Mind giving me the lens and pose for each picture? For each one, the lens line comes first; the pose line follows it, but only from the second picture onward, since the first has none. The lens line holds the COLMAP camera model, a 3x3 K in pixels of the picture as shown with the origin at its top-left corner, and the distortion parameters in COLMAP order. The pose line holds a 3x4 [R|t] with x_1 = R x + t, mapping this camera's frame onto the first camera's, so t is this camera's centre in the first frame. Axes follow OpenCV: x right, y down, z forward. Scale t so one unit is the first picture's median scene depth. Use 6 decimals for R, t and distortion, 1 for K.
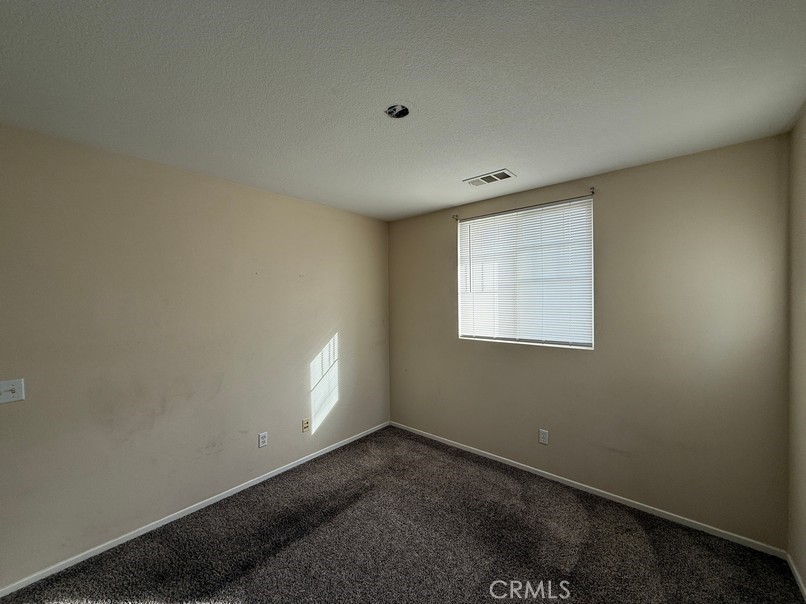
lens RADIAL K [[322.2, 0, 401.3], [0, 322.2, 301.6], [0, 0, 1]] dist [0.000891, -0.000252]
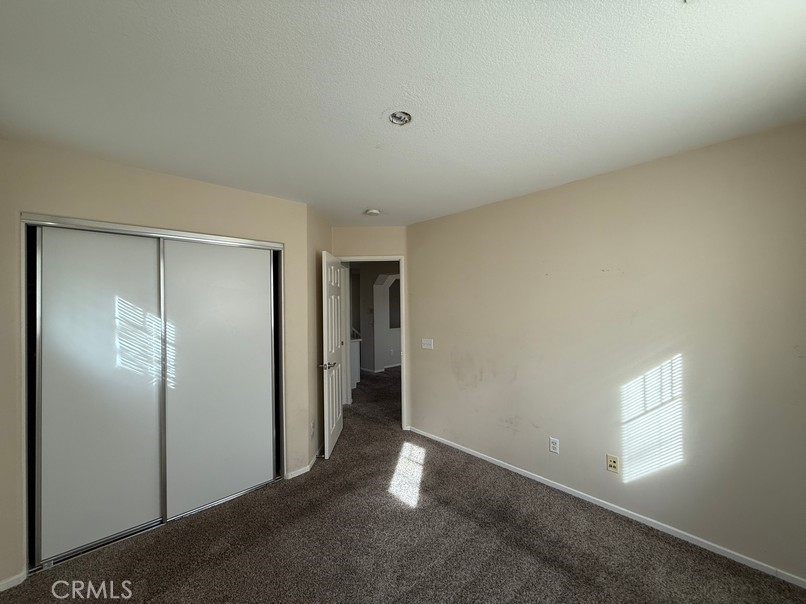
lens RADIAL K [[322.2, 0, 403.0], [0, 322.2, 303.2], [0, 0, 1]] dist [0.000891, -0.000252]
pose [[-0.125703, 0.003975, -0.992060, 0.542410], [0.005690, 0.999978, 0.003286, -0.004544], [0.992052, -0.005232, -0.125722, 0.620782]]
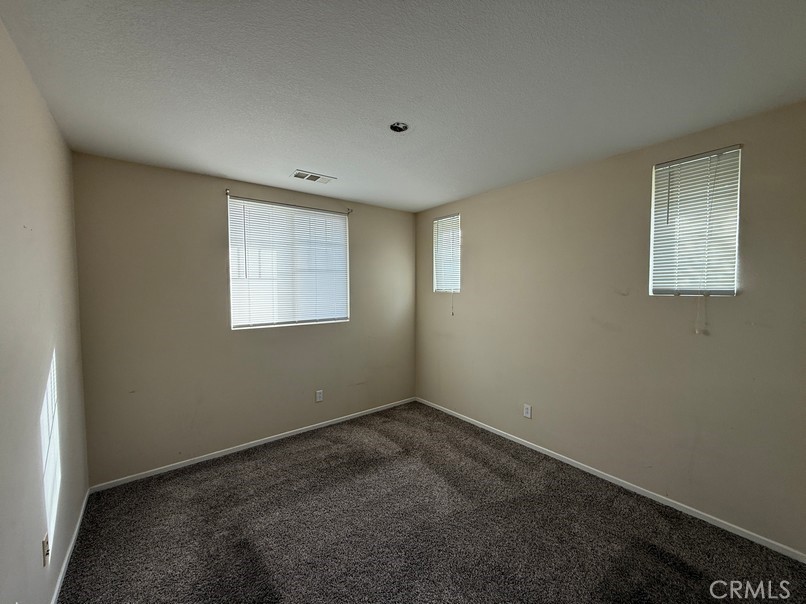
lens RADIAL K [[322.2, 0, 401.1], [0, 322.2, 302.0], [0, 0, 1]] dist [0.000891, -0.000252]
pose [[0.193422, -0.033612, 0.980540, -0.670704], [0.013523, 0.999409, 0.031592, 0.017401], [-0.981023, 0.007149, 0.193762, 0.417009]]
